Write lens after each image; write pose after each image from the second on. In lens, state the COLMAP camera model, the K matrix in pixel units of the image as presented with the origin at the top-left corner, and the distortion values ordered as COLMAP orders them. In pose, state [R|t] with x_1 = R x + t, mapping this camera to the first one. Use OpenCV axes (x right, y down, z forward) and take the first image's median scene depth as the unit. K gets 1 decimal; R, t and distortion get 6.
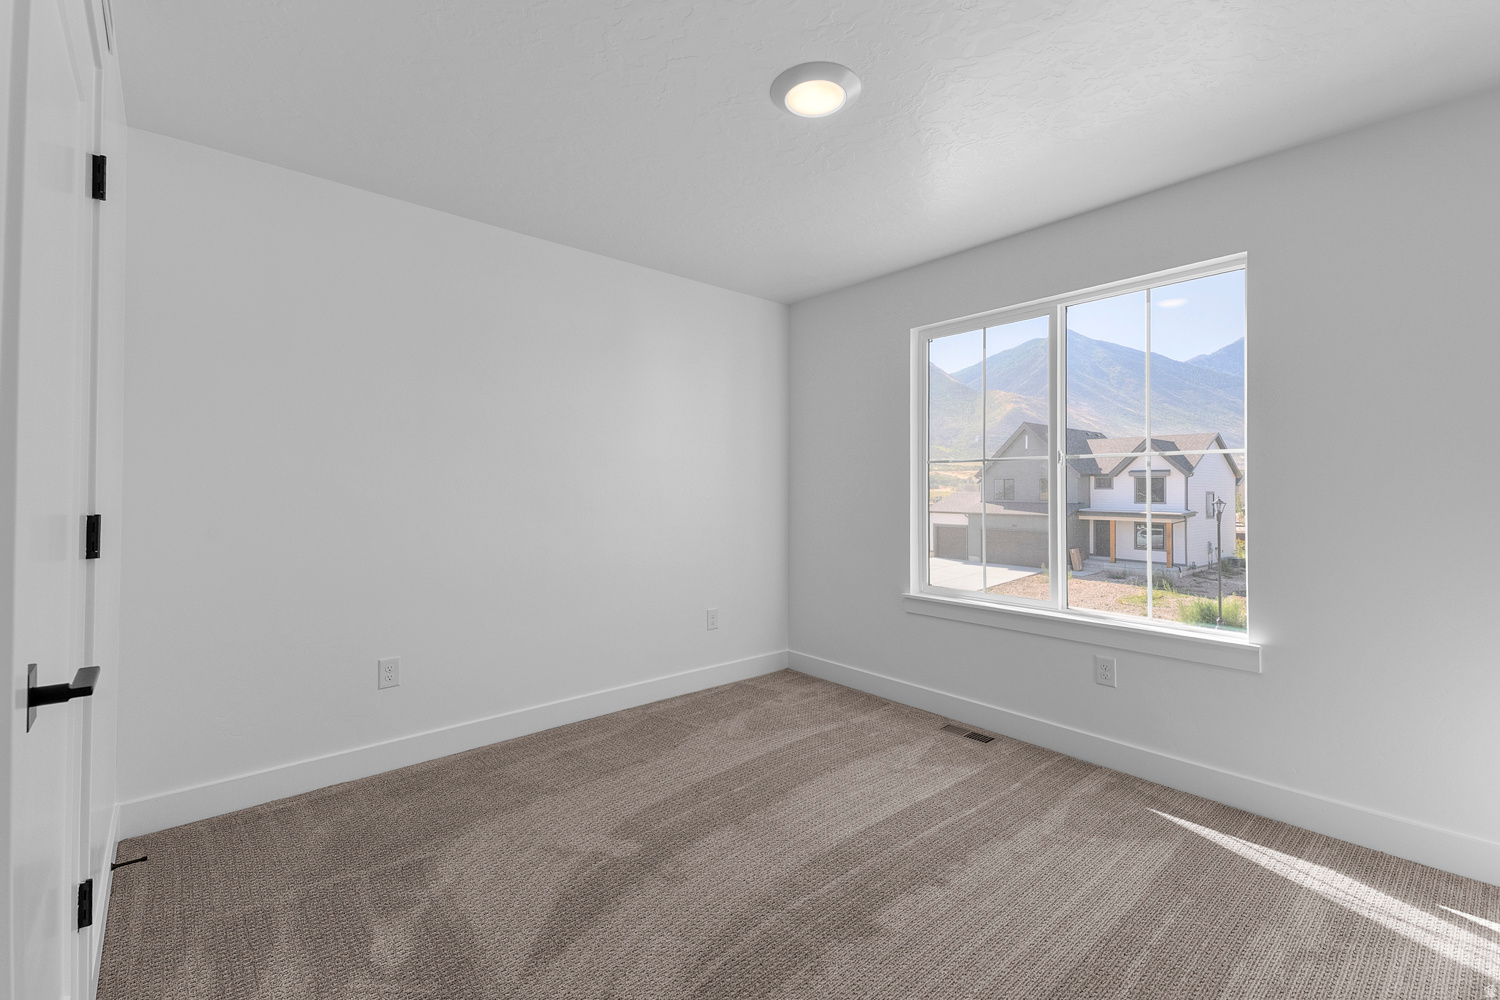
lens RADIAL K [[647.6, 0, 744.8], [0, 647.6, 494.5], [0, 0, 1]] dist [0.019575, -0.002925]
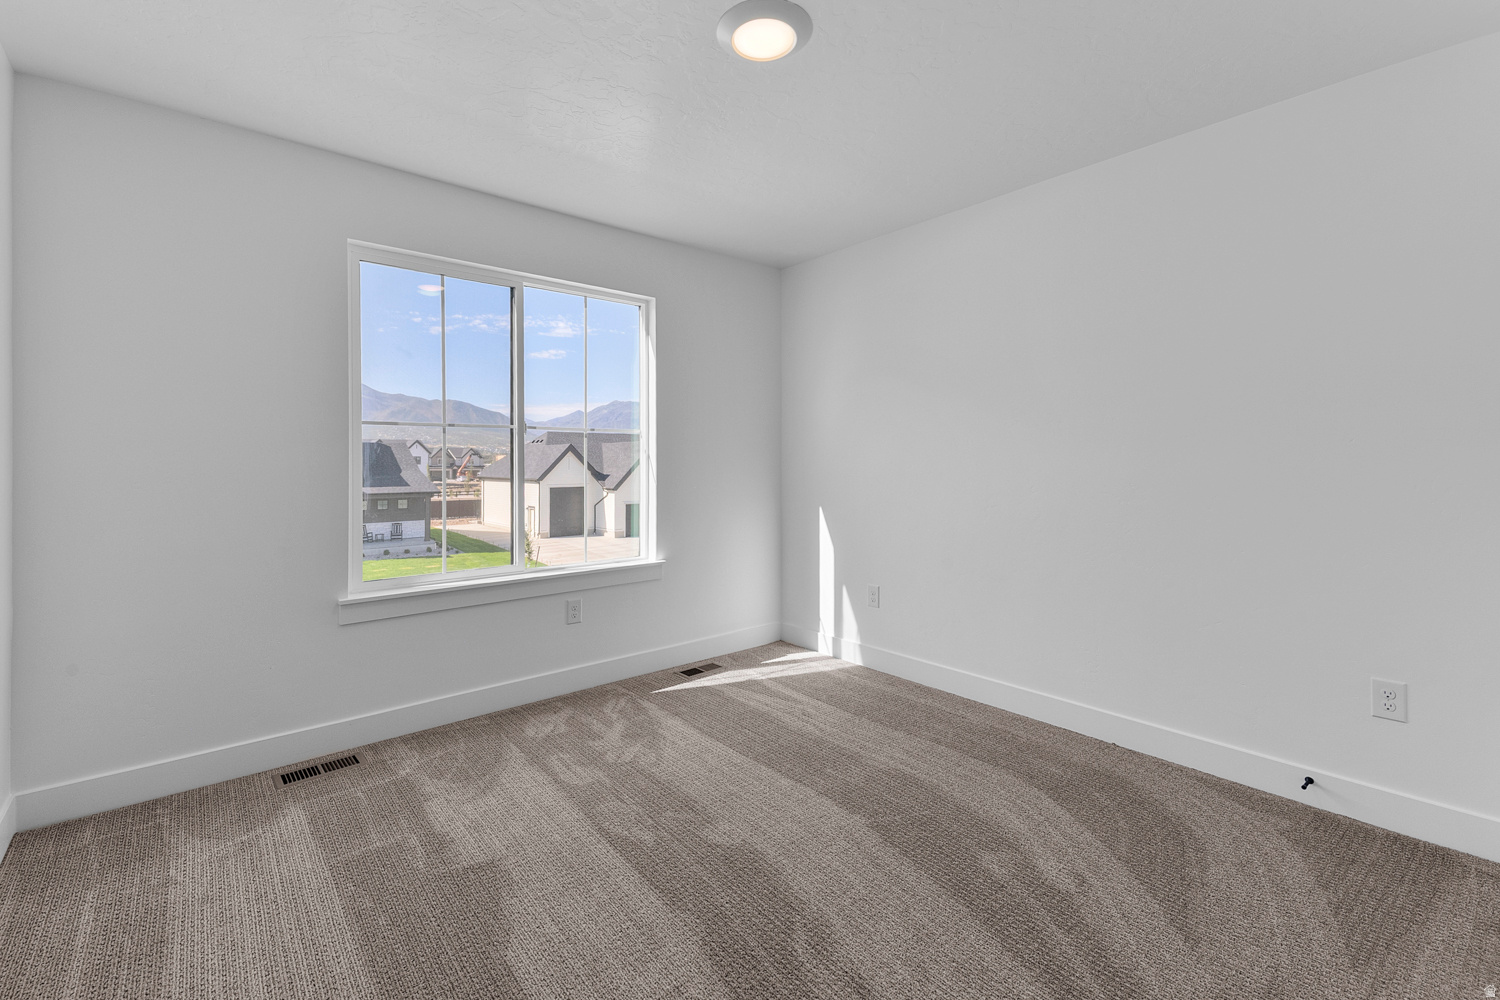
lens RADIAL K [[647.6, 0, 769.9], [0, 647.6, 459.2], [0, 0, 1]] dist [0.019575, -0.002925]
pose [[-0.015523, -0.003109, 0.999875, -4.370273], [-0.001099, 0.999995, 0.003092, -0.076244], [-0.999879, -0.001051, -0.015527, 4.561164]]
